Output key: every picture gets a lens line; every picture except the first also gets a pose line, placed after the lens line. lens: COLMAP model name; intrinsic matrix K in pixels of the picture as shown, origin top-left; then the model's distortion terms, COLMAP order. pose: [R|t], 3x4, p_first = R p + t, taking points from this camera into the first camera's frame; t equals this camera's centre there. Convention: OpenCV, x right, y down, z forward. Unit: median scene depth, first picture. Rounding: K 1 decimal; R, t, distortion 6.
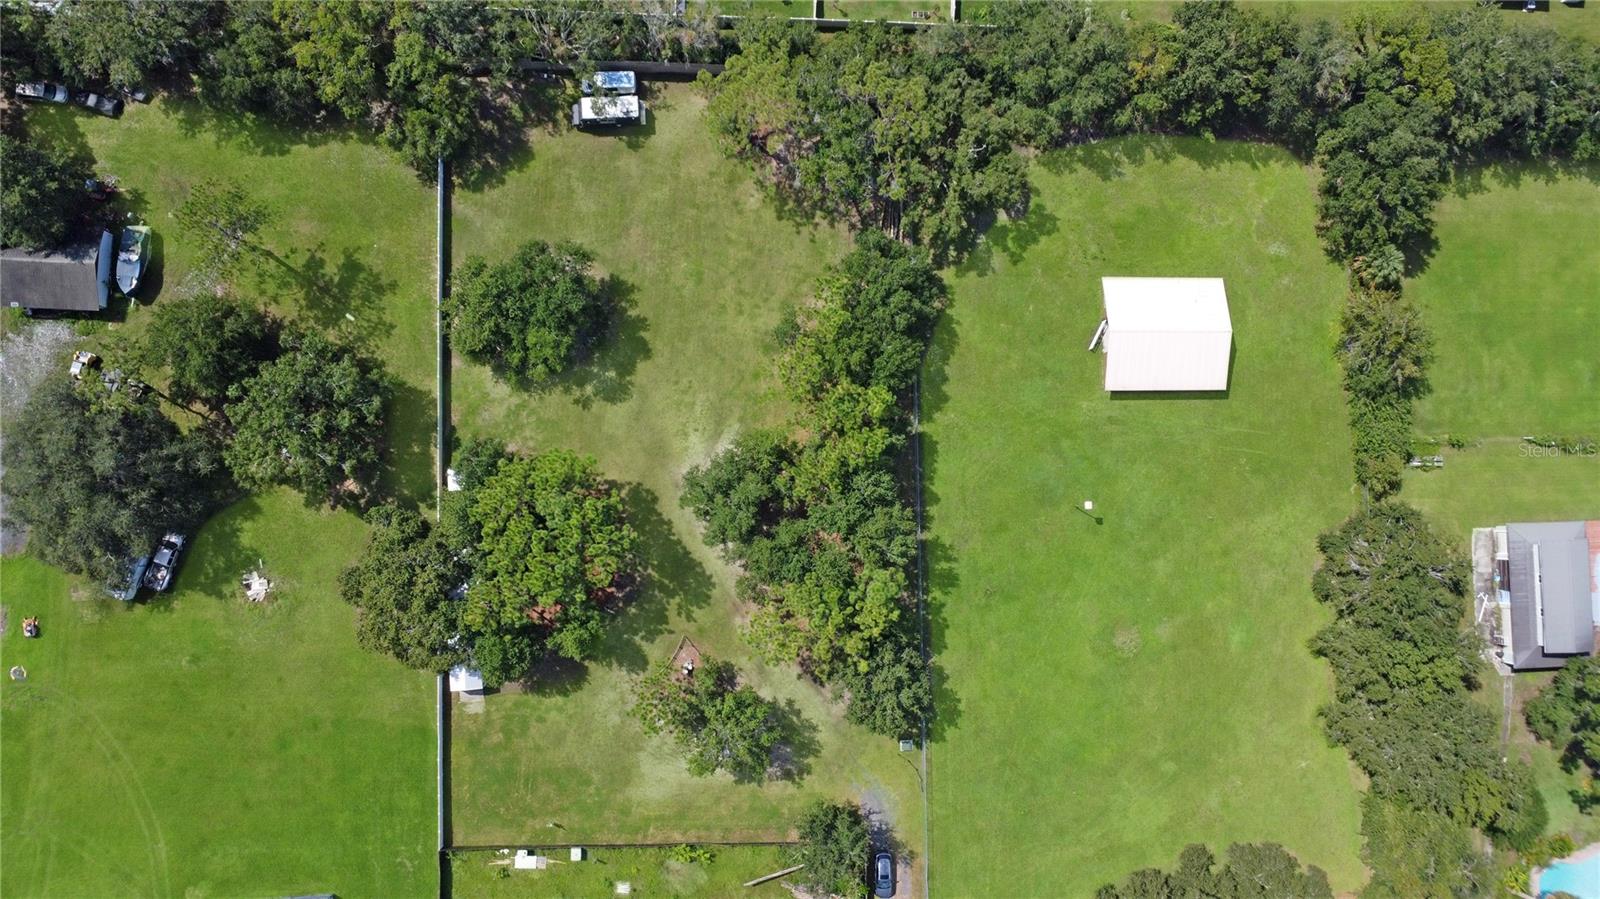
lens RADIAL K [[1134.0, 0, 871.8], [0, 1134.0, 560.1], [0, 0, 1]] dist [-0.000470, -0.000495]
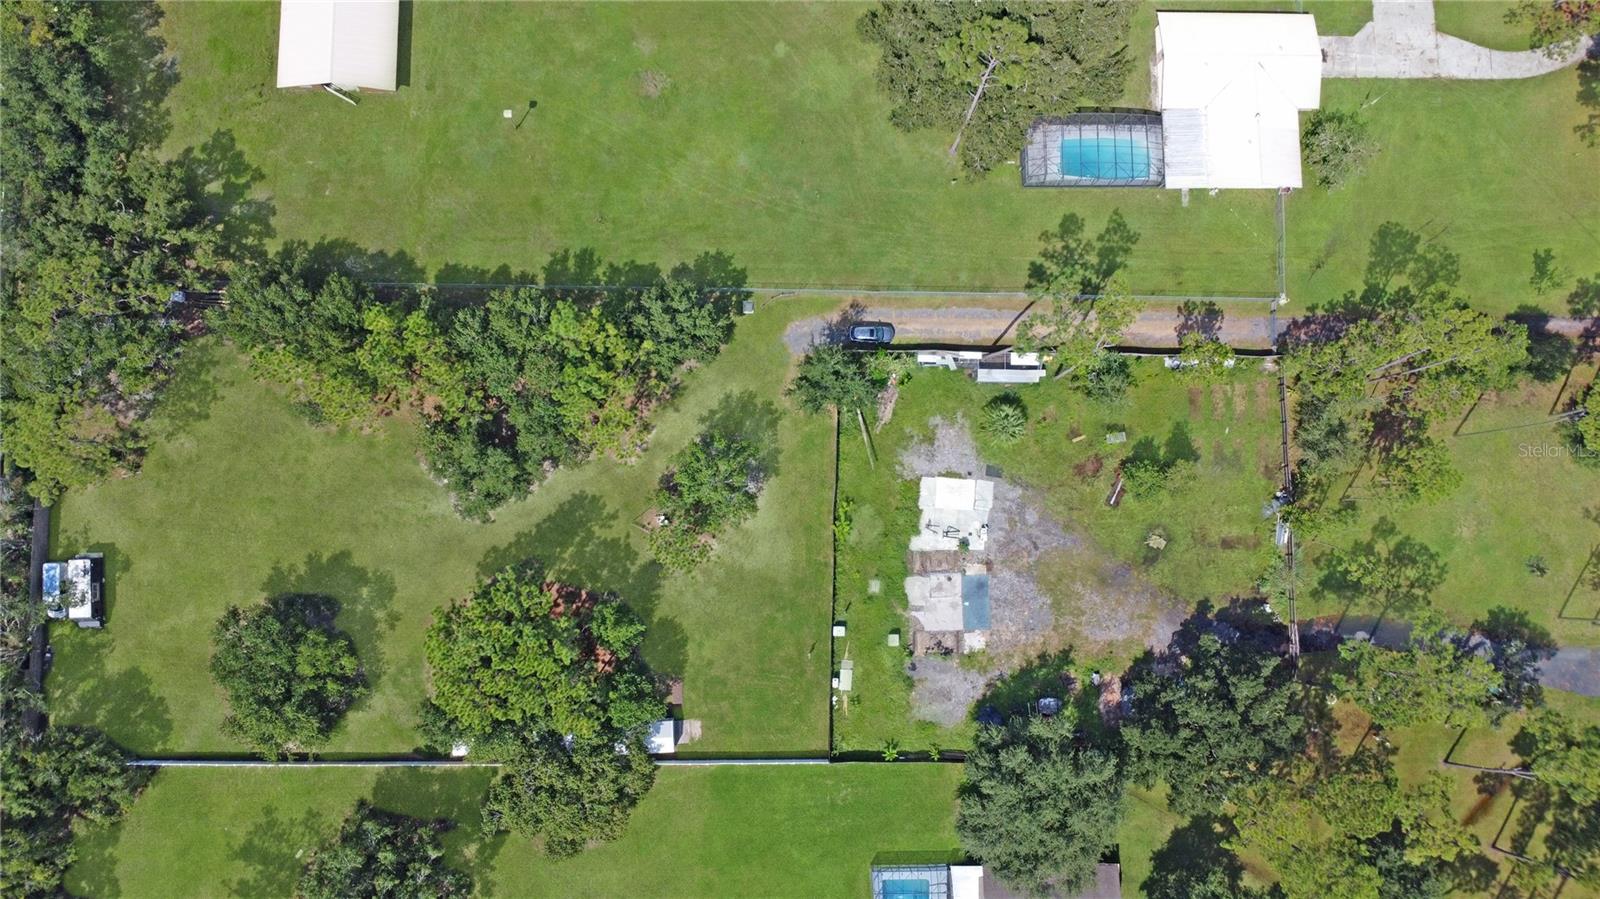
lens RADIAL K [[1127.4, 0, 800.3], [0, 1127.4, 368.9], [0, 0, 1]] dist [-0.002892, -0.011598]
pose [[0.035335, -0.999225, -0.017343, -0.005843], [0.994052, 0.033353, 0.103672, 0.110029], [-0.103013, -0.020903, 0.994460, -0.011043]]
